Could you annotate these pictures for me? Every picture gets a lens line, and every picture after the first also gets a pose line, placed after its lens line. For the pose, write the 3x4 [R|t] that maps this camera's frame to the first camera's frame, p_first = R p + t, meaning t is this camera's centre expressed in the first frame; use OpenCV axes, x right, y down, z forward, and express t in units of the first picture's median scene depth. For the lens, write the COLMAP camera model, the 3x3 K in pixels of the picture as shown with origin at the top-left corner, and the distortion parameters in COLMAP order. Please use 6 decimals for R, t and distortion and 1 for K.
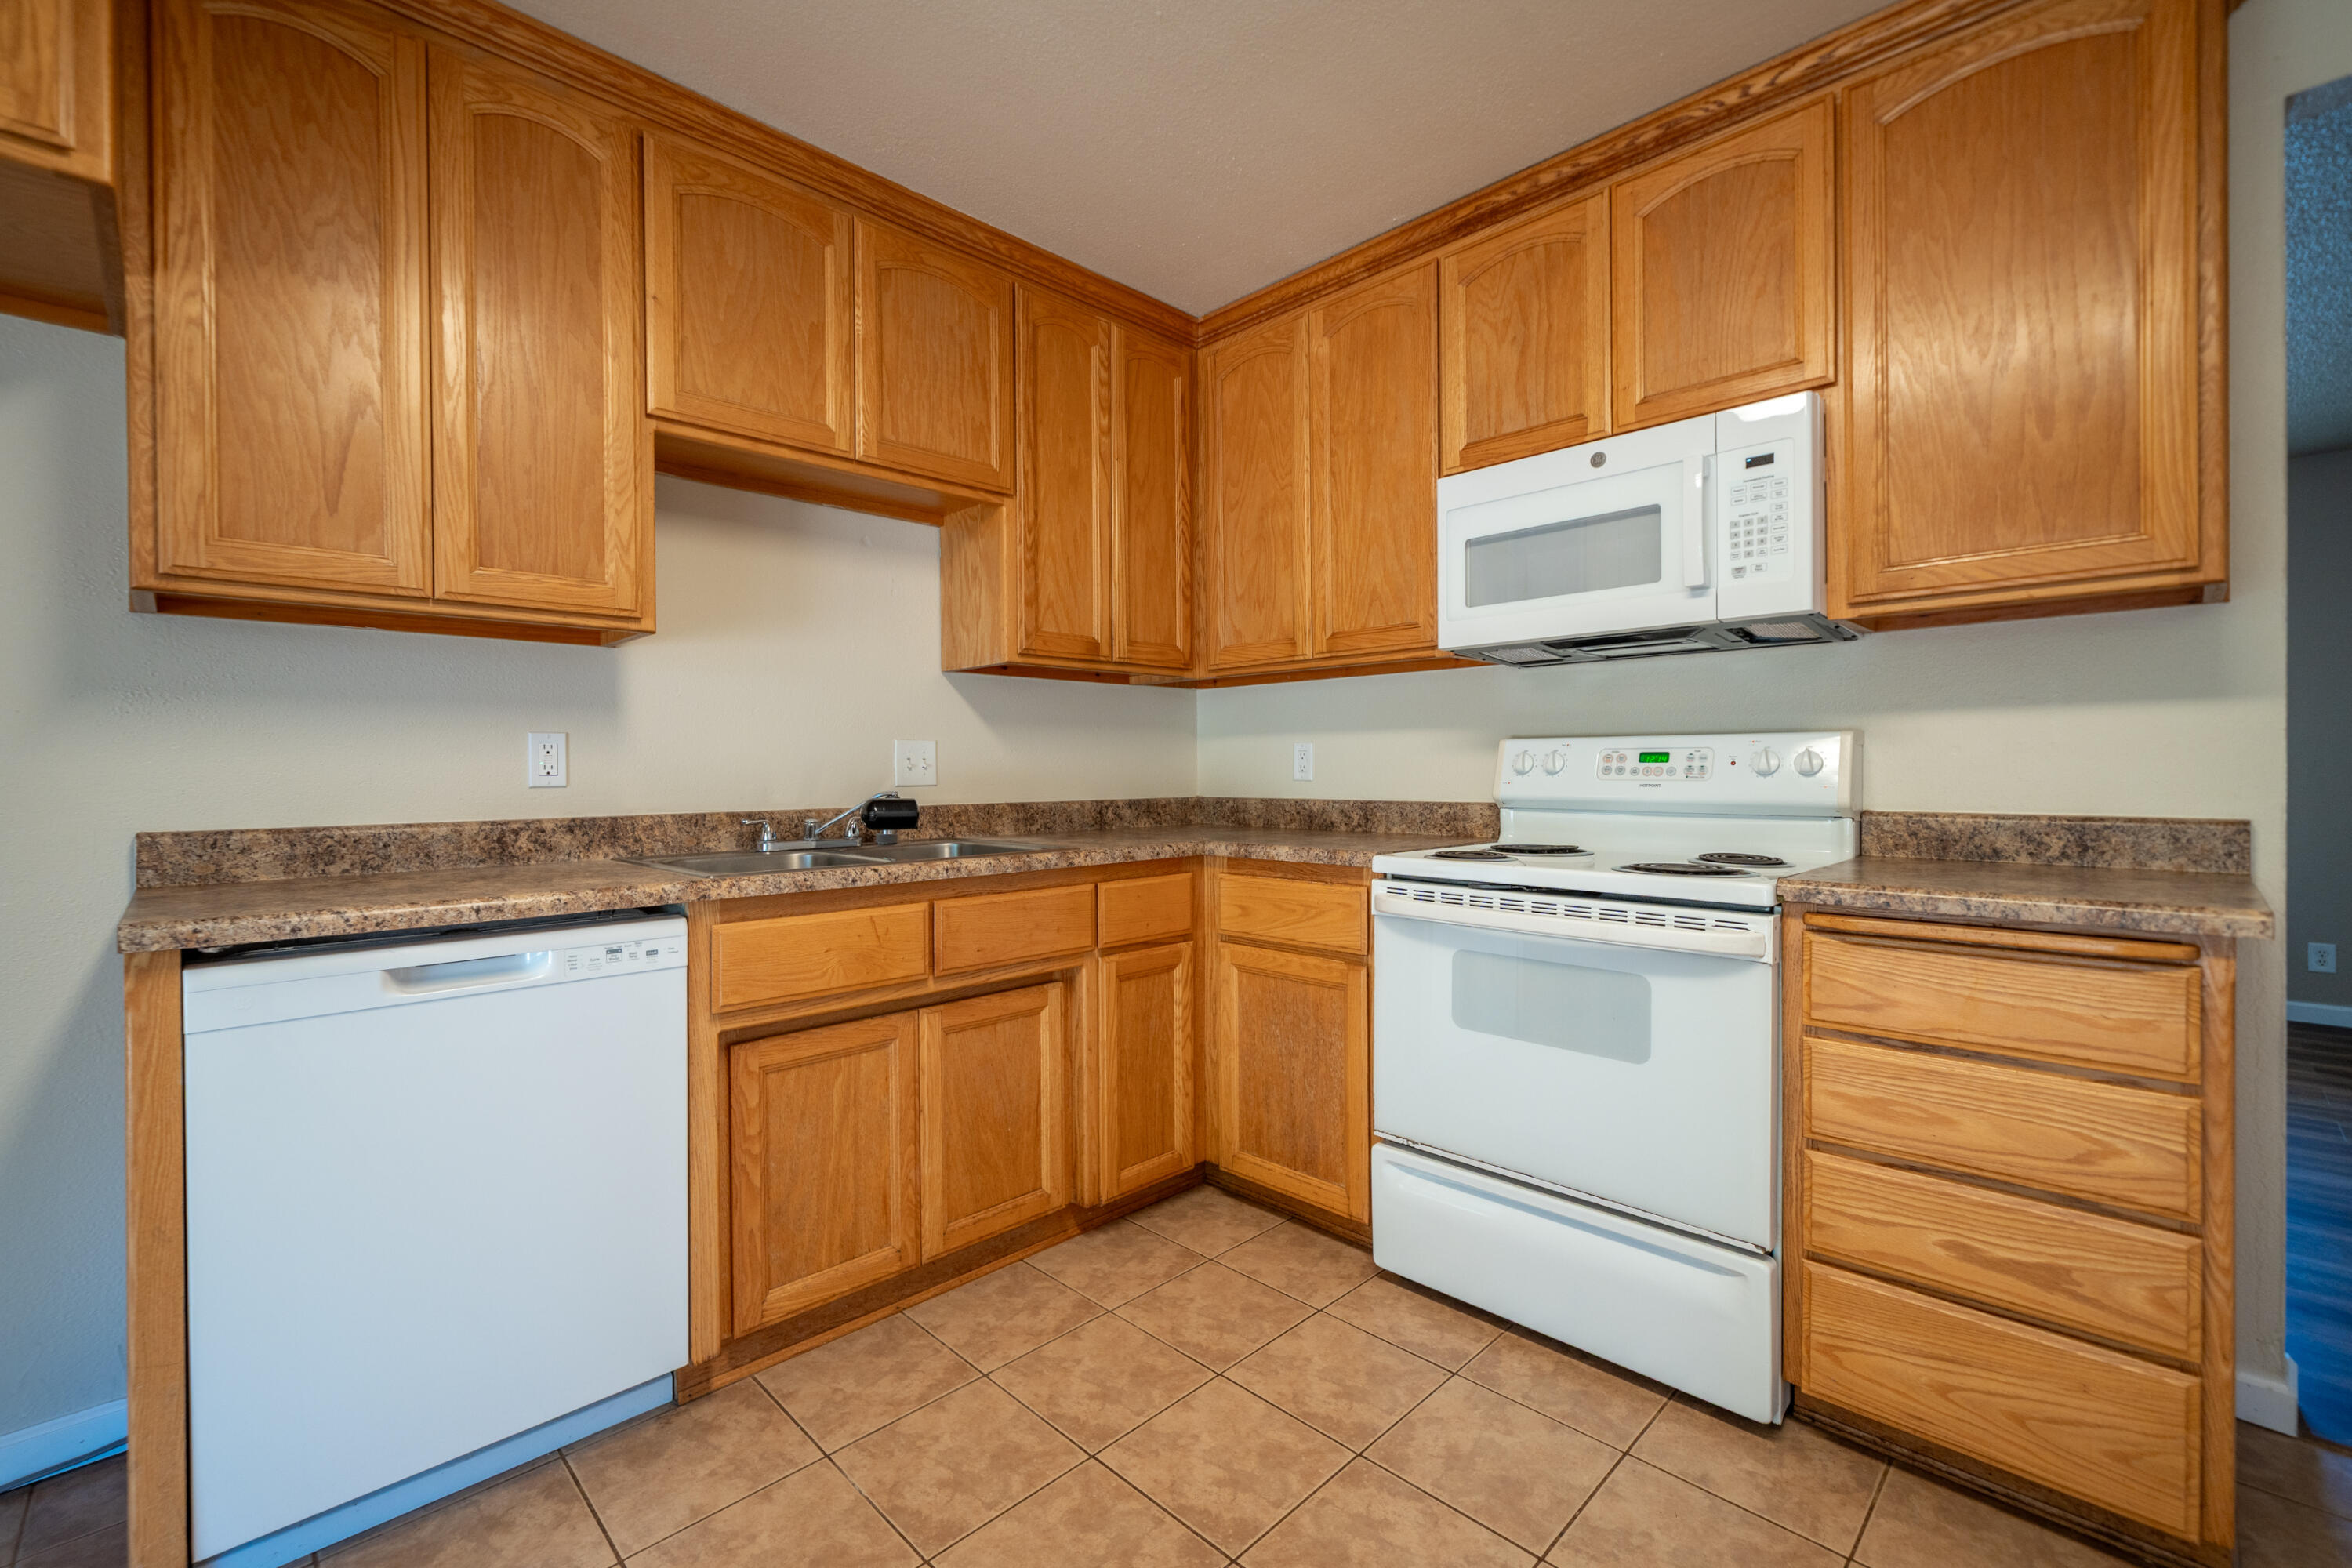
lens RADIAL K [[1000.2, 0, 1169.1], [0, 1000.2, 776.3], [0, 0, 1]] dist [-0.001079, 0.000206]
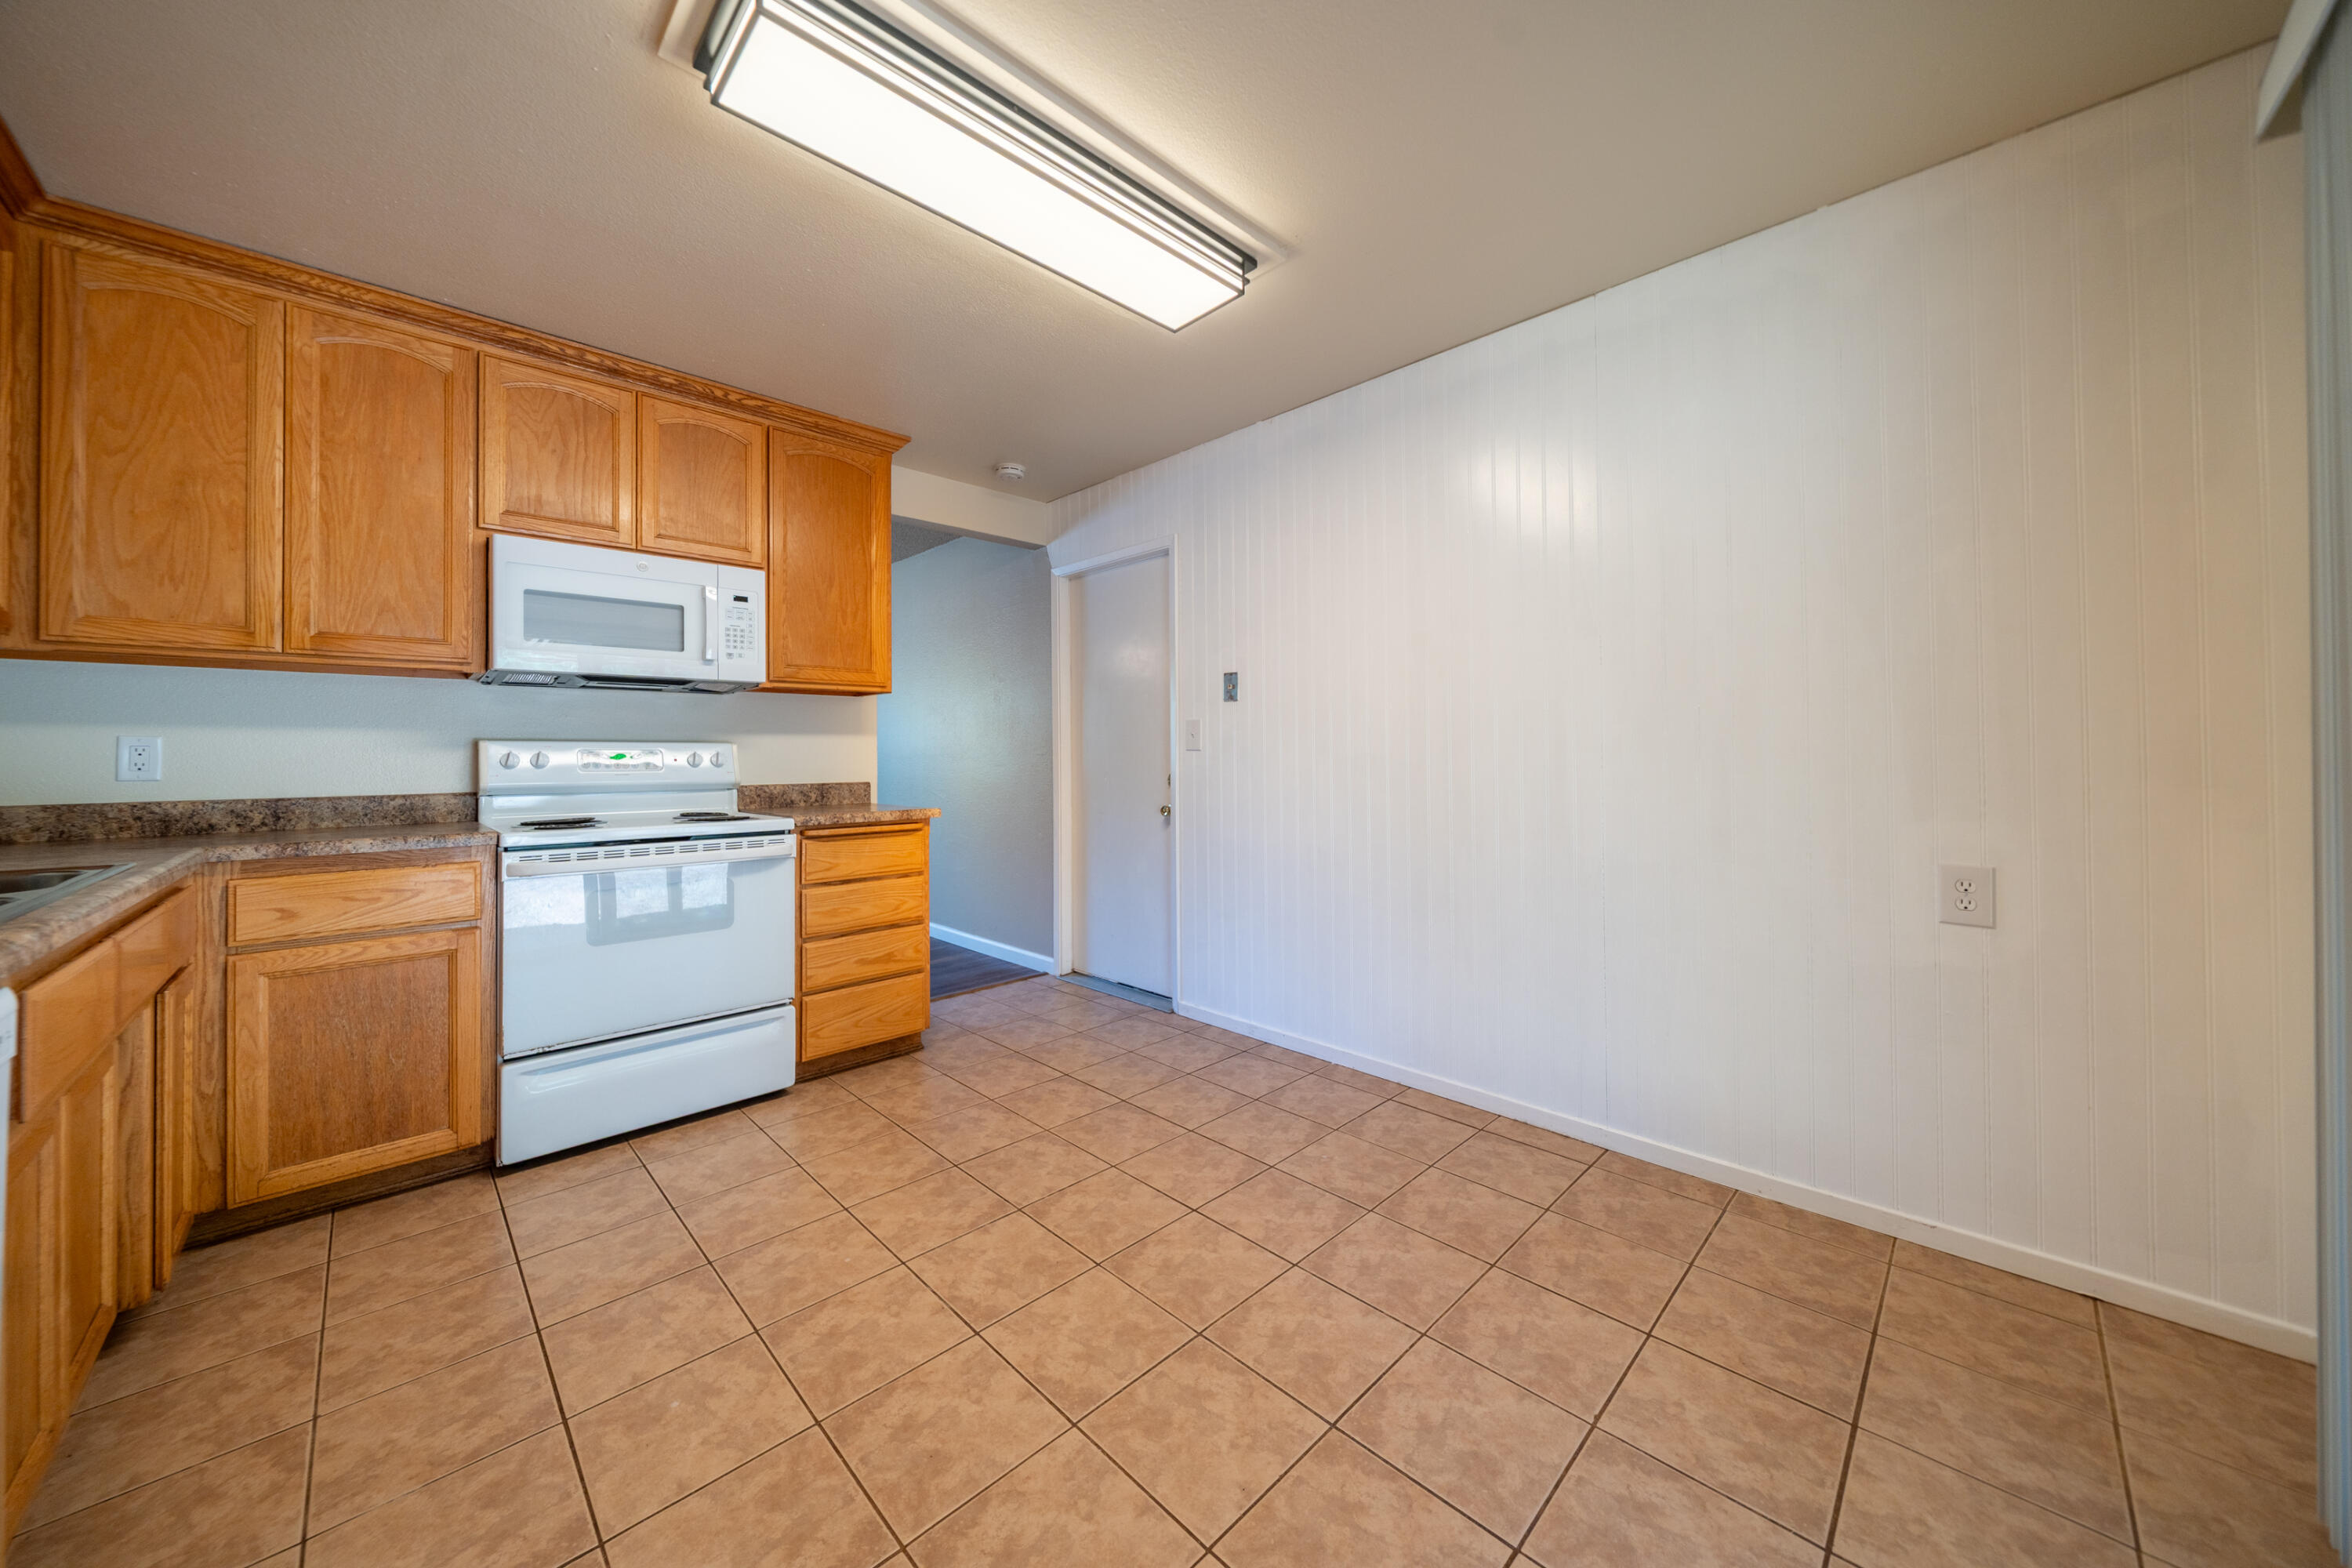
lens RADIAL K [[815.0, 0, 1168.1], [0, 815.0, 751.3], [0, 0, 1]] dist [-0.002684, -0.000057]
pose [[0.004125, 0.012338, 0.999915, -0.790055], [0.015984, 0.999795, -0.012403, 0.002348], [-0.999864, 0.016034, 0.003927, 0.165351]]
